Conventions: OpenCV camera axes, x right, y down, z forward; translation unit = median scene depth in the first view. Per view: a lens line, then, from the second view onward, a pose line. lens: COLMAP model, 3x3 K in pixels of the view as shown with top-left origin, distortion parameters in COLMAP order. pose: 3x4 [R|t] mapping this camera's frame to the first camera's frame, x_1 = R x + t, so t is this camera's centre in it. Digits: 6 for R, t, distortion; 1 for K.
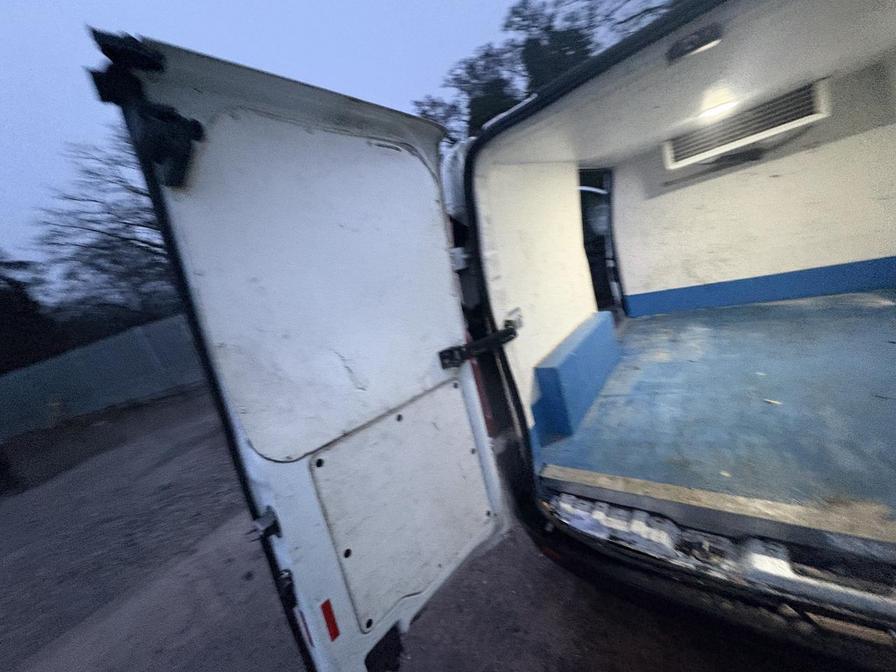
lens RADIAL K [[355.3, 0, 446.5], [0, 355.3, 336.5], [0, 0, 1]] dist [-0.001603, -0.000114]
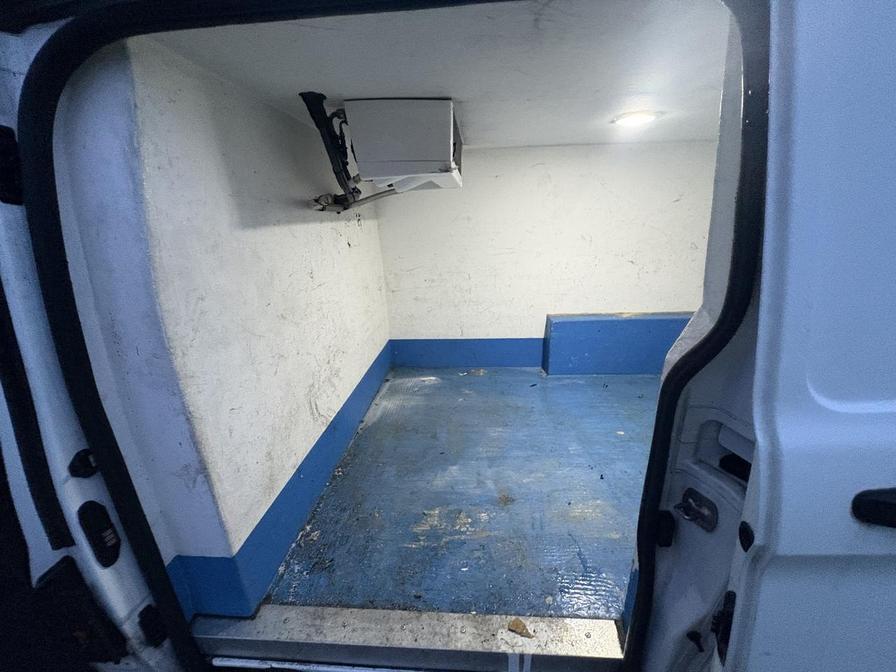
lens RADIAL K [[355.3, 0, 446.5], [0, 355.3, 336.5], [0, 0, 1]] dist [-0.001603, -0.000114]
pose [[-0.529163, 0.047583, 0.847185, 0.402322], [0.374758, 0.908877, 0.183031, -0.563196], [-0.761278, 0.414342, -0.498776, 2.075515]]
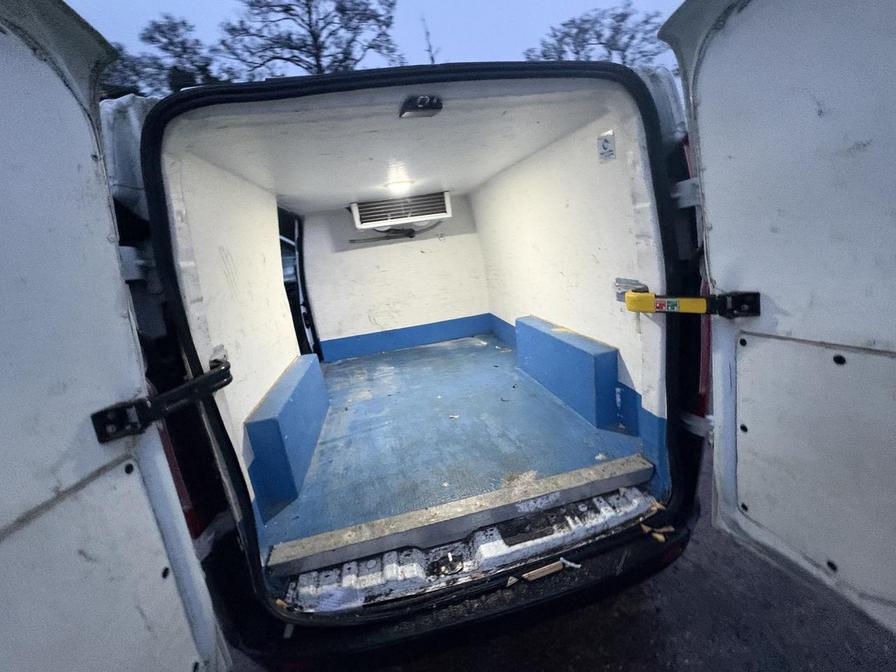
lens RADIAL K [[355.3, 0, 446.5], [0, 355.3, 336.5], [0, 0, 1]] dist [-0.001603, -0.000114]
pose [[0.645480, 0.013881, 0.763651, -0.078198], [0.104118, 0.988902, -0.105982, 0.034903], [-0.756647, 0.147919, 0.636872, 0.179111]]
